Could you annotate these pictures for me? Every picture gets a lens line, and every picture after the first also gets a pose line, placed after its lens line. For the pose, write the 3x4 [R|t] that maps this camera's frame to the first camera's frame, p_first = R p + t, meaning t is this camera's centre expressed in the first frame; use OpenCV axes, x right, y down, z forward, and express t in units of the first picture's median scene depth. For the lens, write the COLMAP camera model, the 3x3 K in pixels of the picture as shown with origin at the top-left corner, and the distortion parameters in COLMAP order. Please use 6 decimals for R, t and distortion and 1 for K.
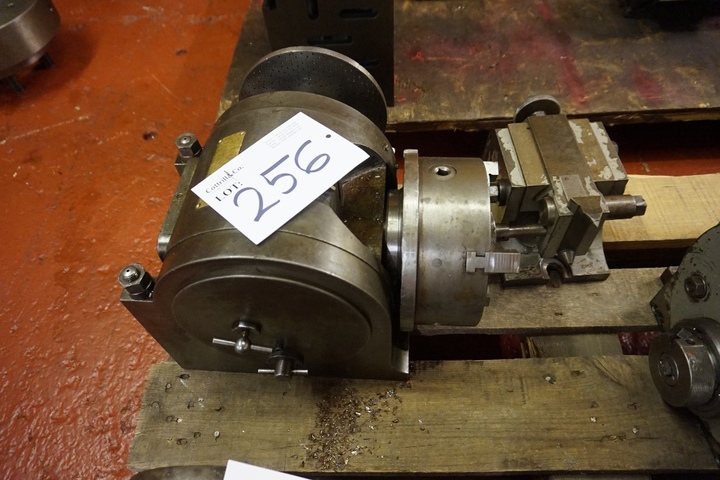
lens RADIAL K [[499.7, 0, 360.0], [0, 499.7, 240.0], [0, 0, 1]] dist [-0.006002, 0.003333]
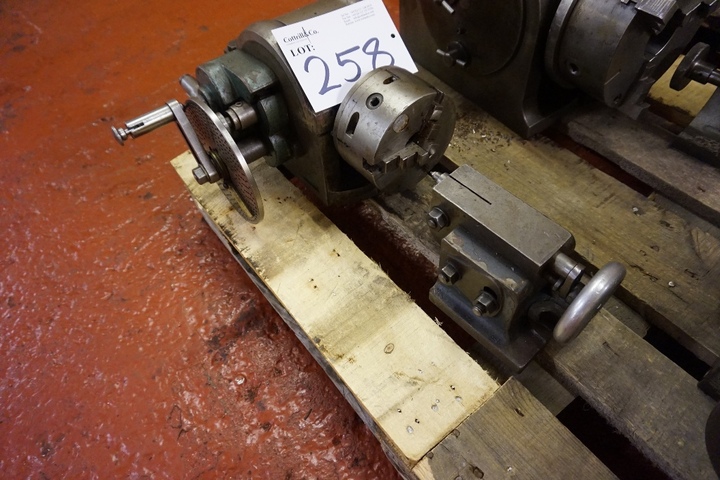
lens RADIAL K [[499.7, 0, 360.0], [0, 499.7, 240.0], [0, 0, 1]] dist [-0.006002, 0.003333]
pose [[0.621220, 0.626338, -0.470941, 0.544039], [-0.609610, 0.763882, 0.211801, 0.451094], [0.492403, 0.155516, 0.856361, -0.121562]]
